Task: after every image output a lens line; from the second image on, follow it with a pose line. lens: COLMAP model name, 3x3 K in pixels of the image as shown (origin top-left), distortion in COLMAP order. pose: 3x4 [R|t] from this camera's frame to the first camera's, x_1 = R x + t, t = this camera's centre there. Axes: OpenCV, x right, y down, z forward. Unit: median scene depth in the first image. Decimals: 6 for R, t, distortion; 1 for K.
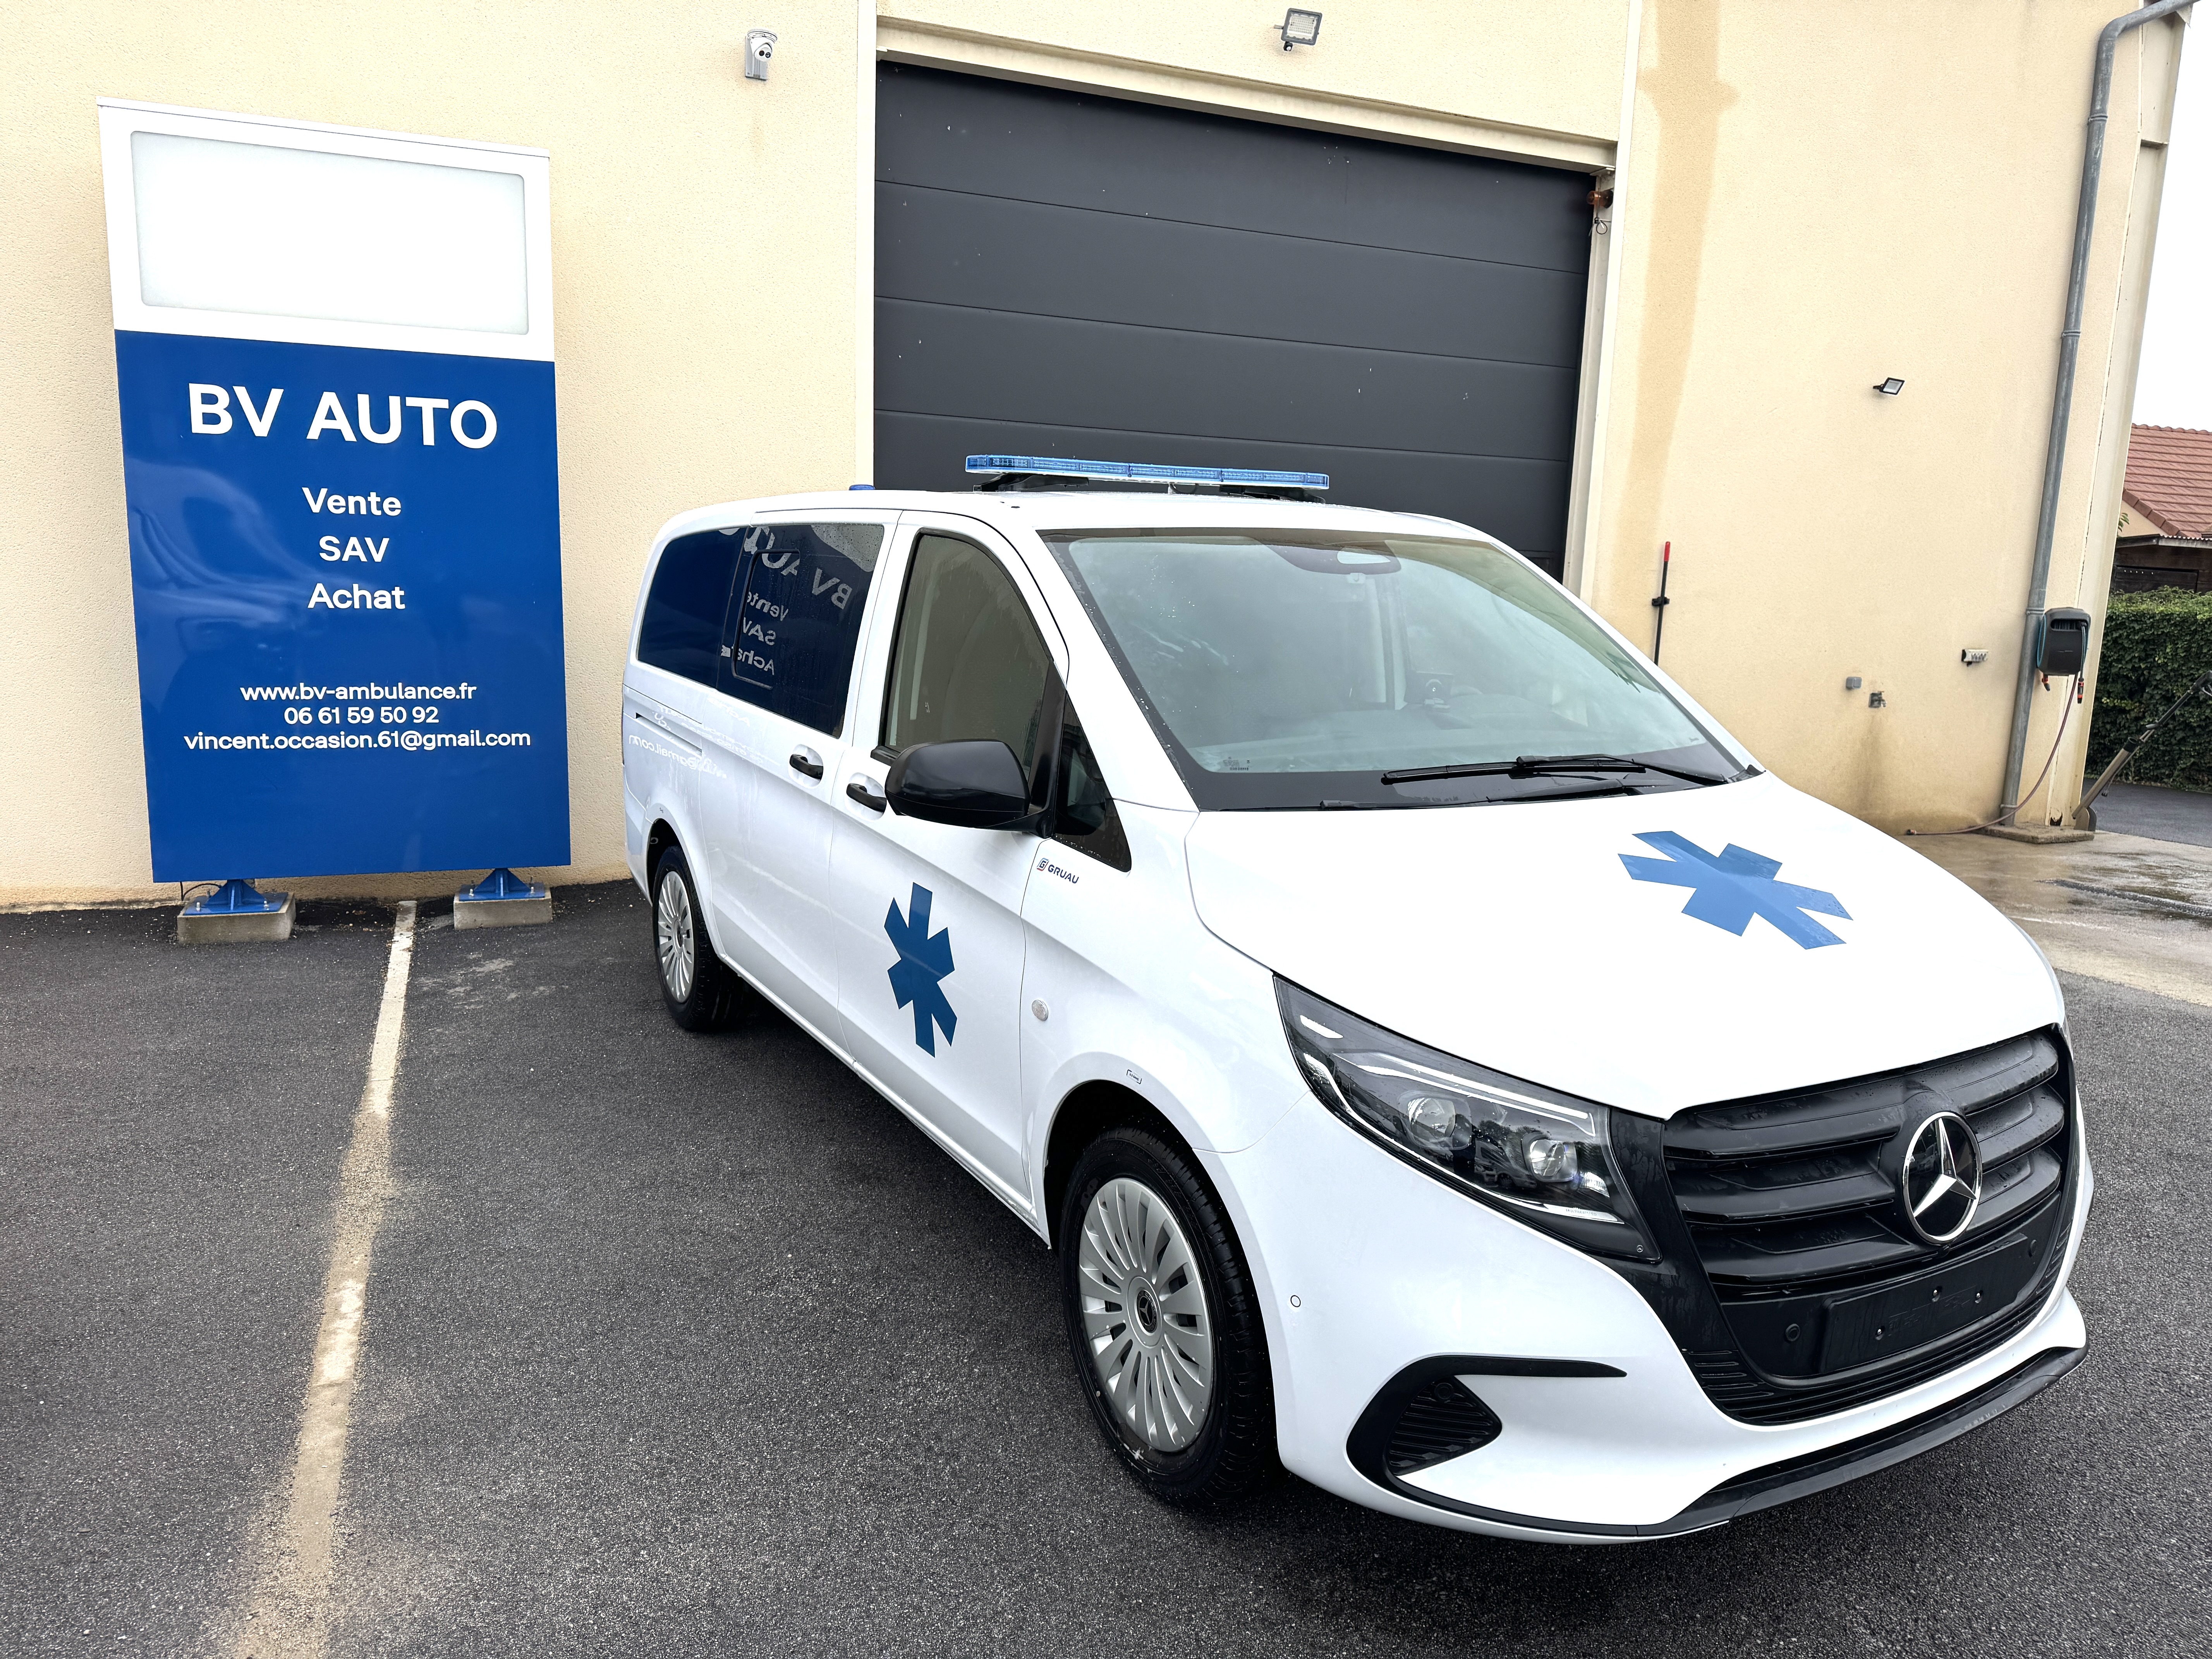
lens RADIAL K [[1538.8, 0, 1095.8], [0, 1538.8, 821.2], [0, 0, 1]] dist [0.020068, -0.020001]
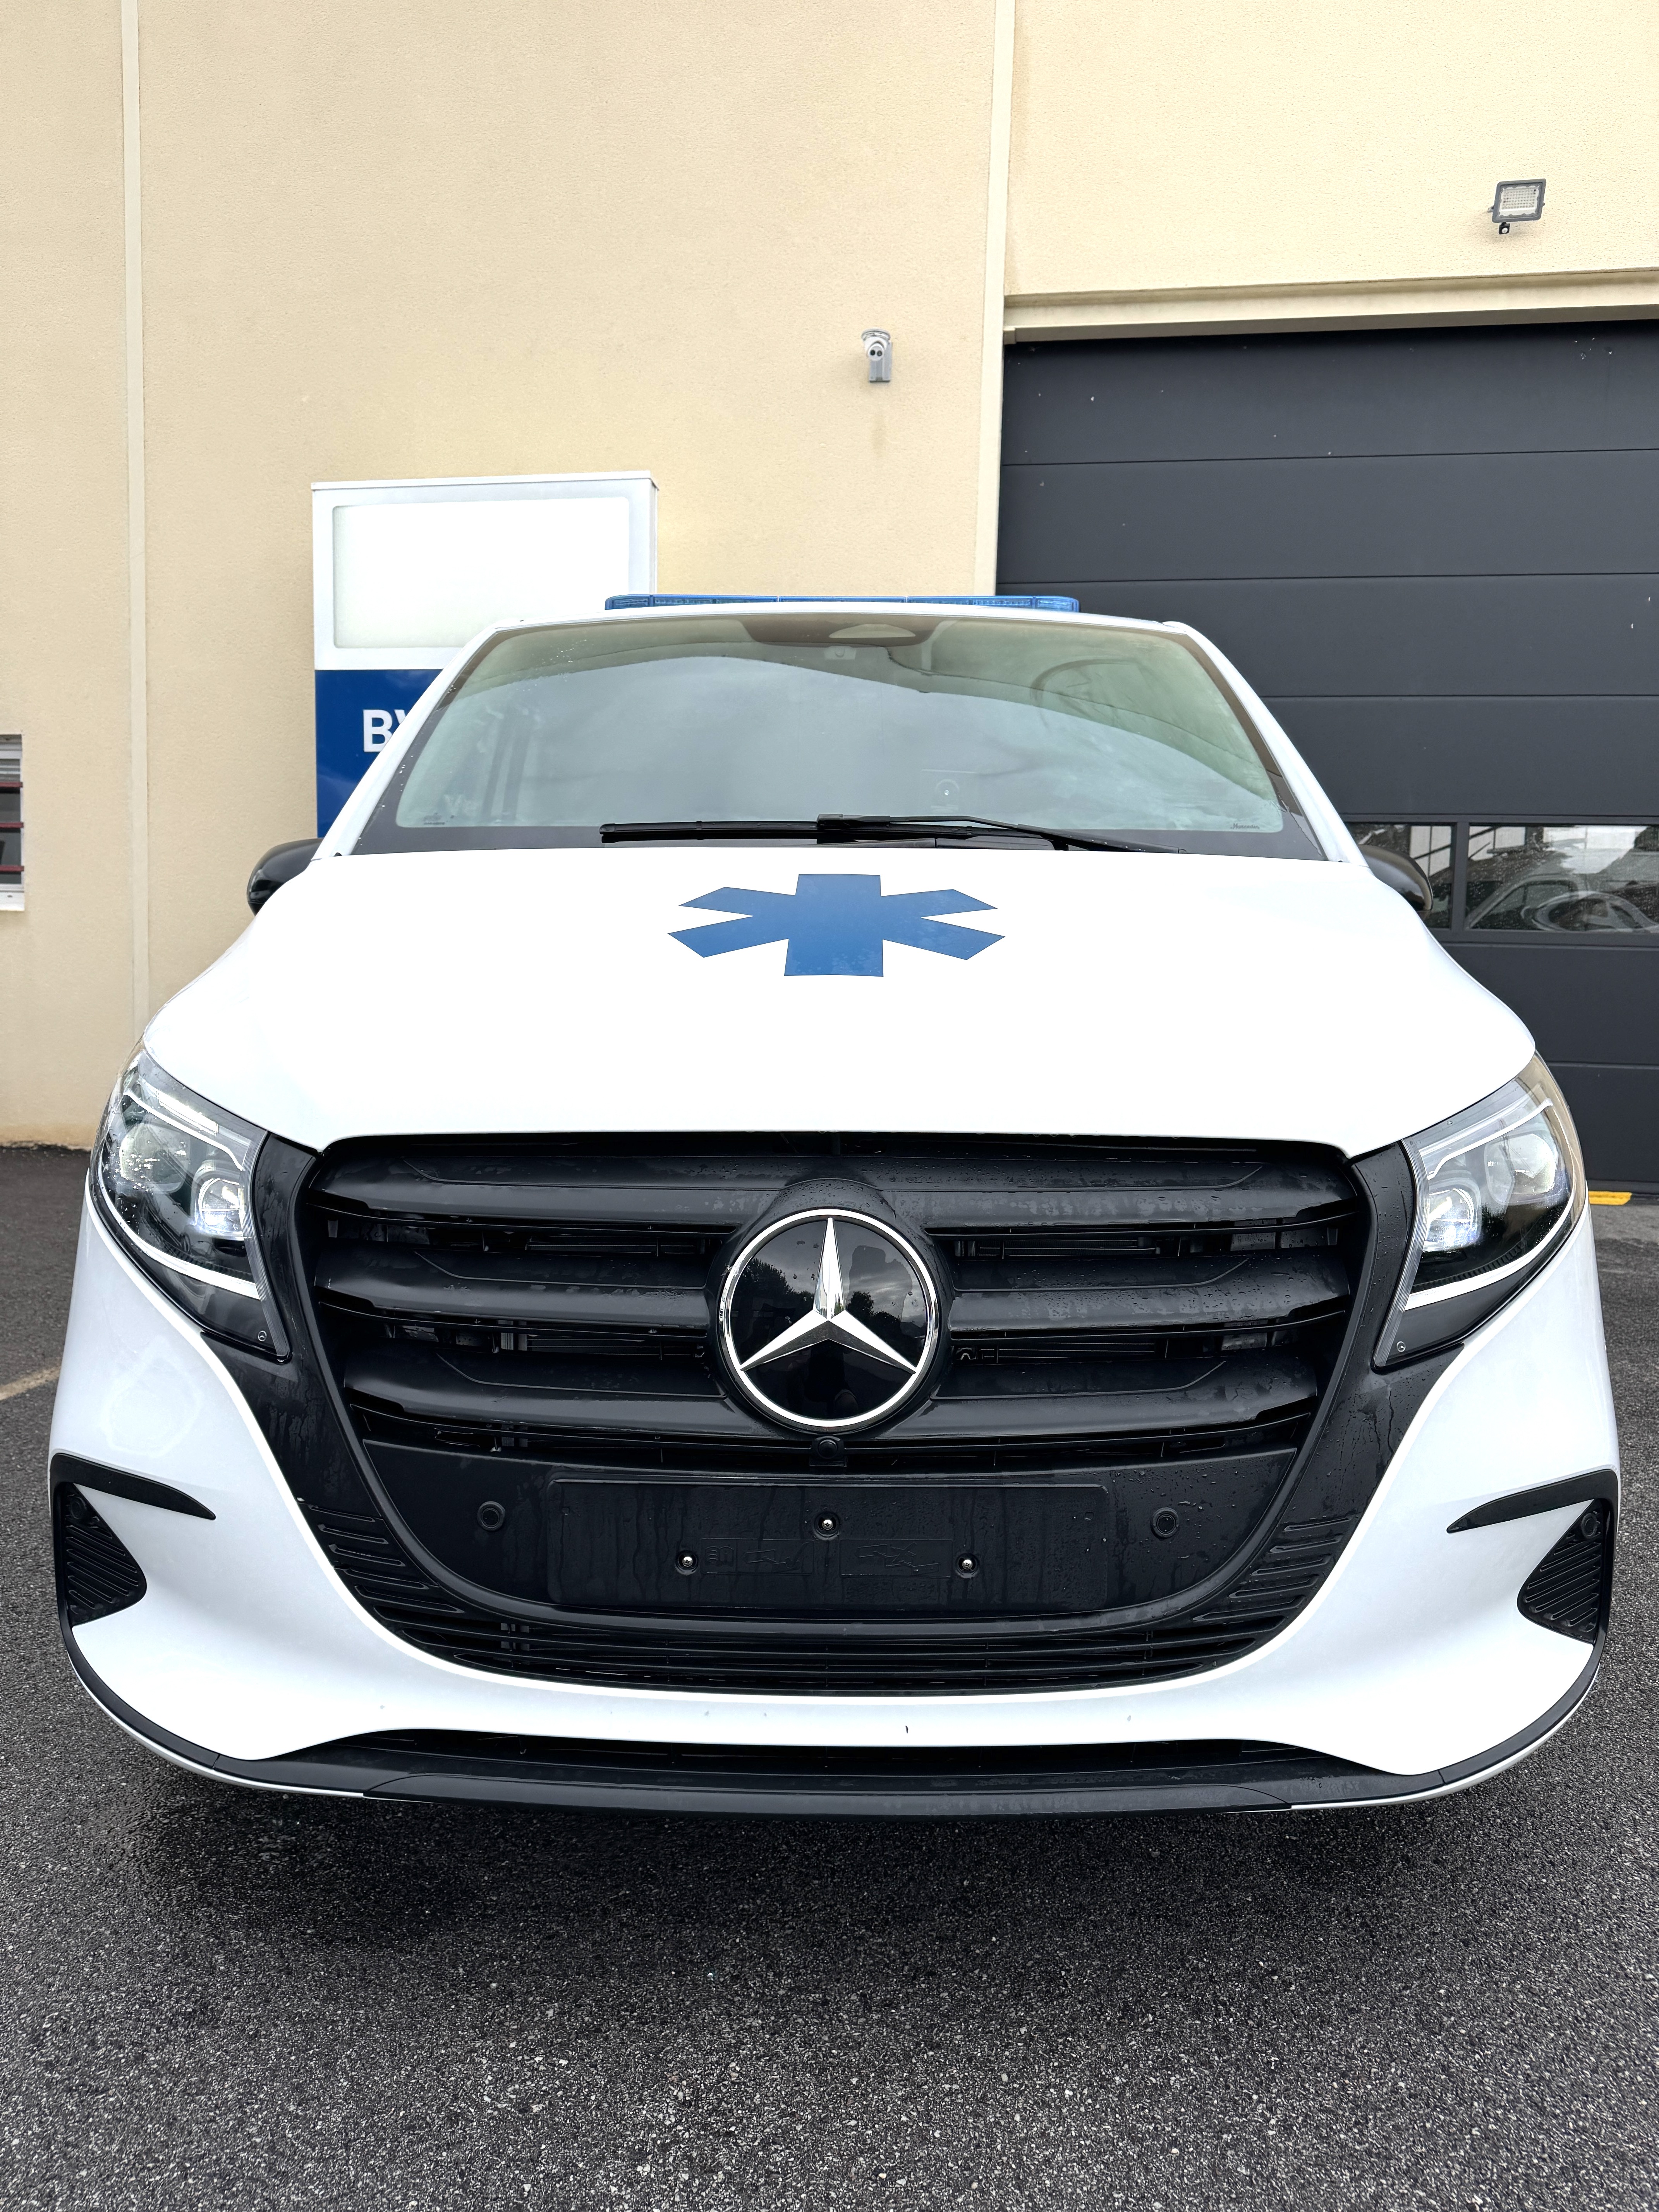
lens RADIAL K [[1538.8, 0, 820.0], [0, 1538.8, 1095.7], [0, 0, 1]] dist [0.020068, -0.020001]
pose [[0.863834, 0.025250, -0.503144, 0.300219], [-0.071289, 0.994820, -0.072470, 0.067578], [0.498708, 0.098471, 0.861159, 0.175370]]
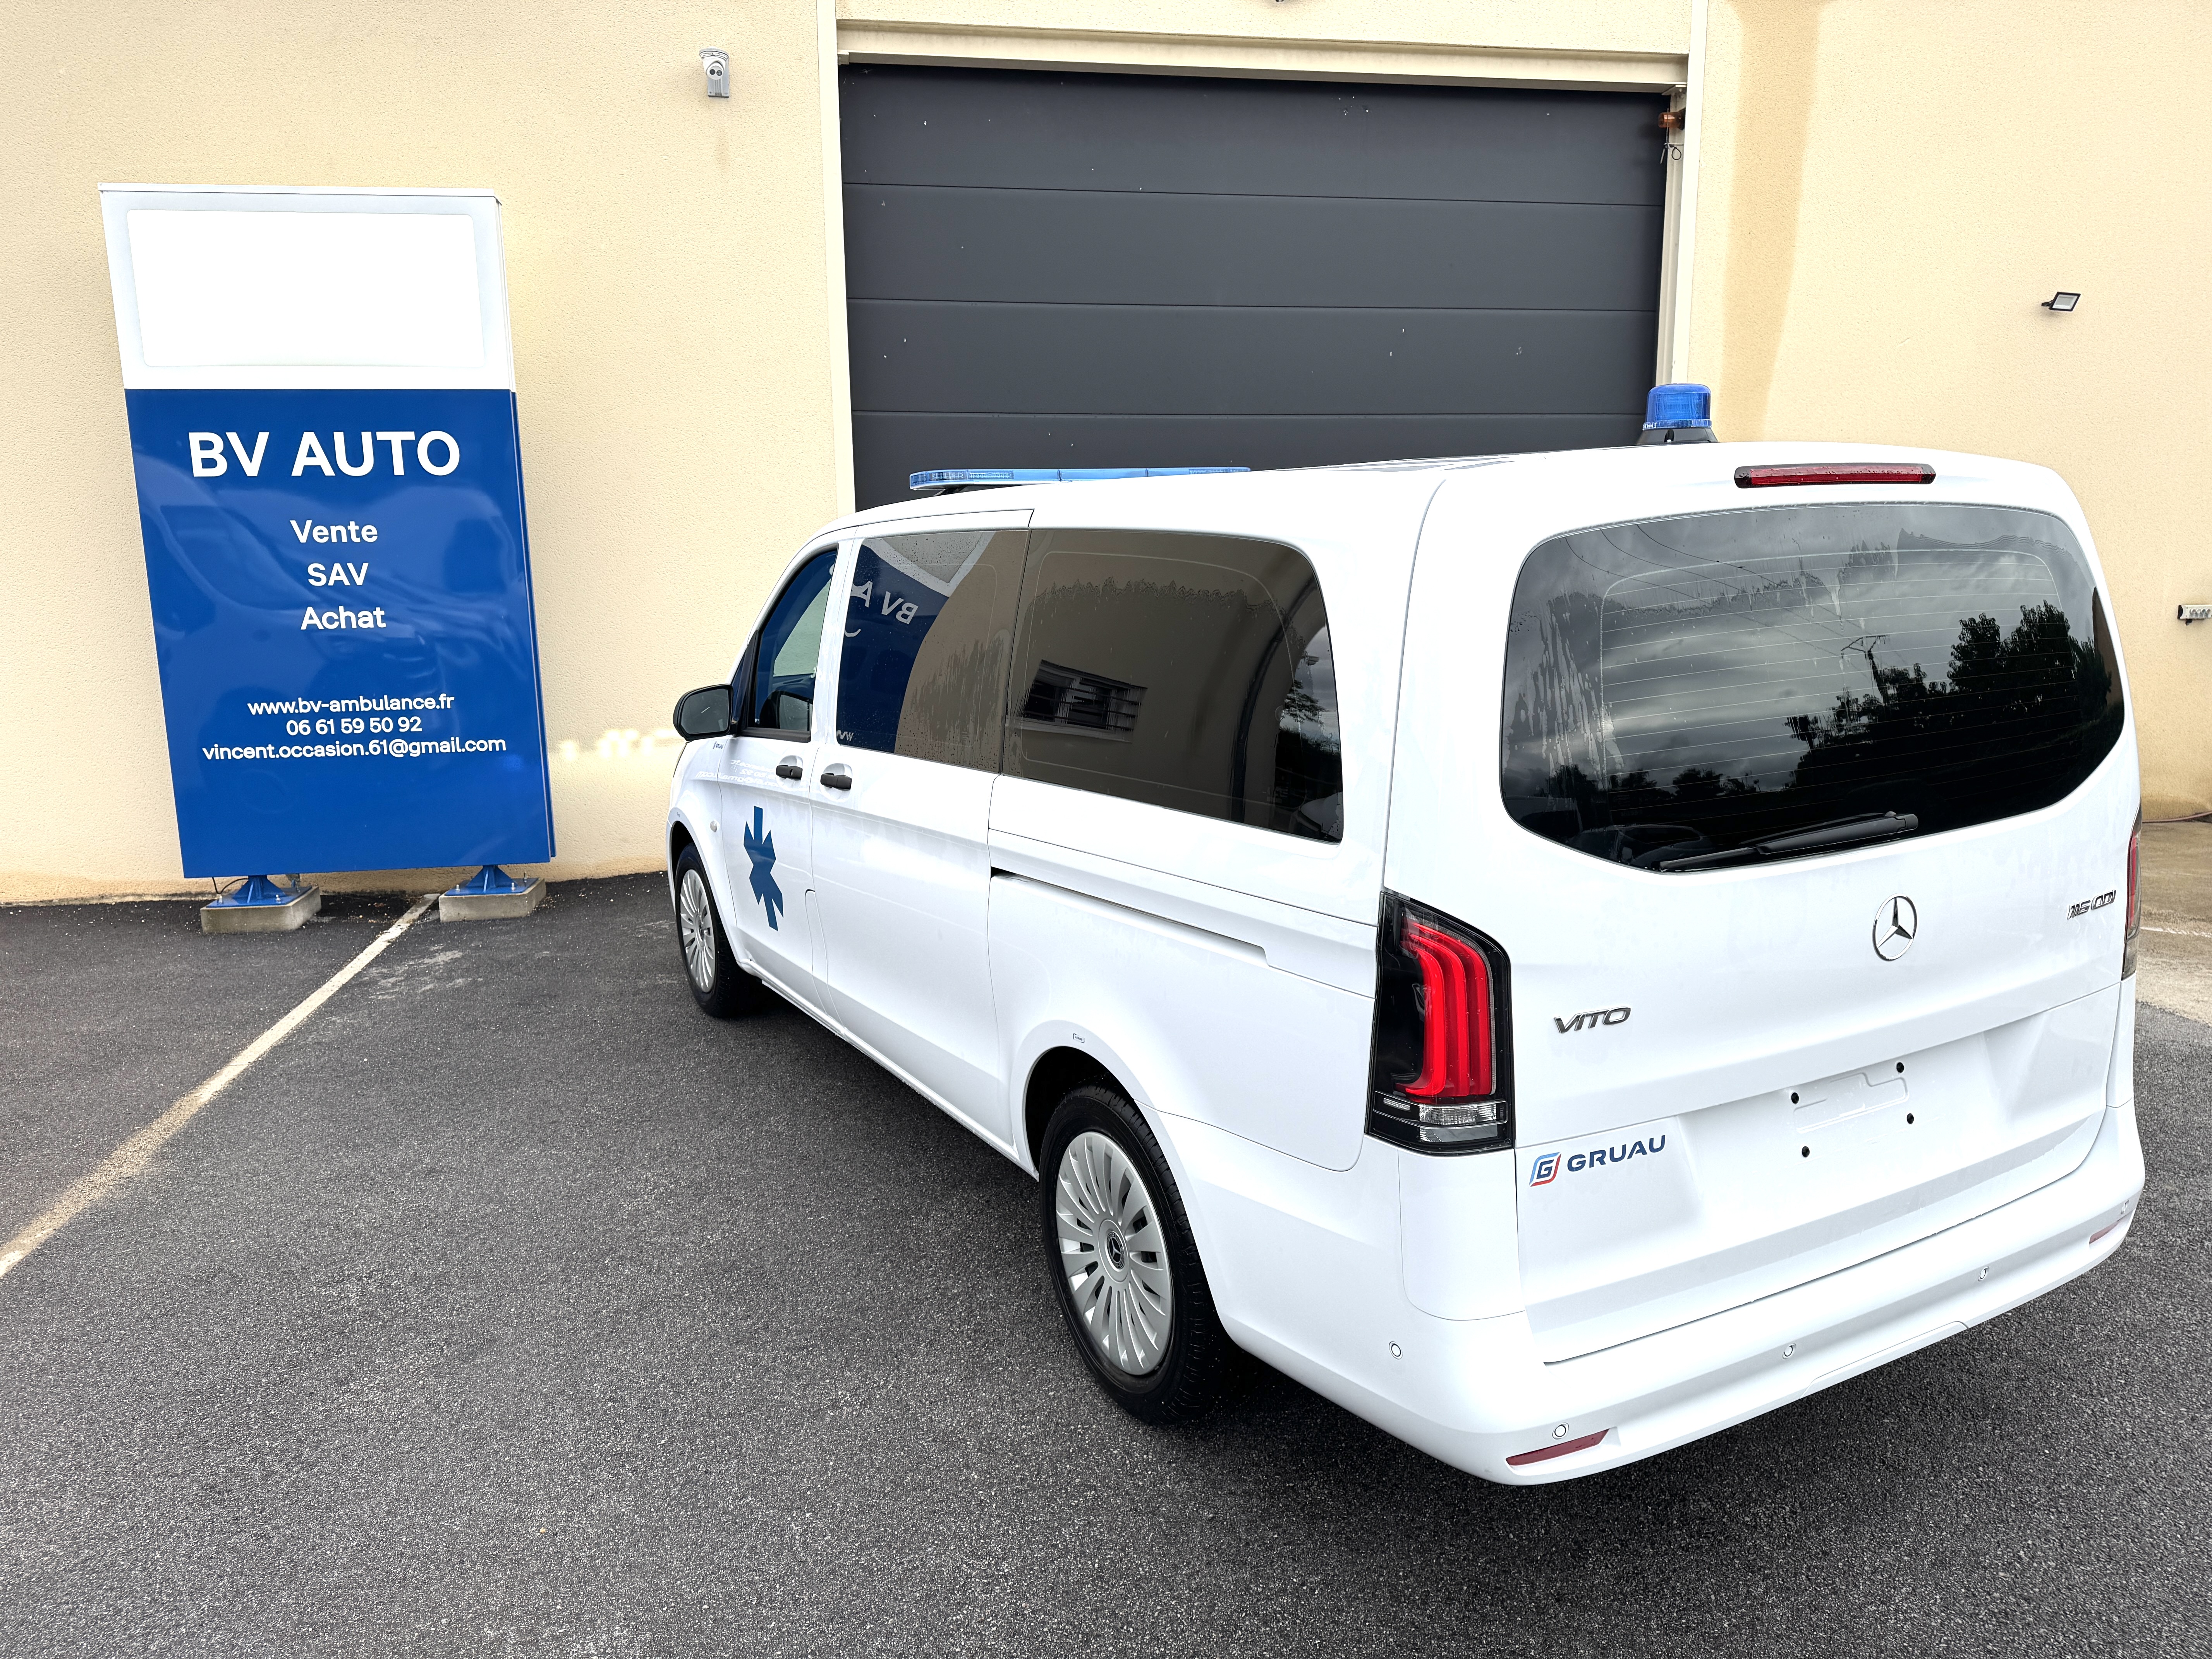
lens RADIAL K [[1538.8, 0, 1076.8], [0, 1538.8, 826.1], [0, 0, 1]] dist [0.020068, -0.020001]
pose [[0.973368, -0.002814, -0.229232, 0.276899], [0.006563, 0.999857, 0.015593, -0.011553], [0.229155, -0.016683, 0.973247, 0.052597]]
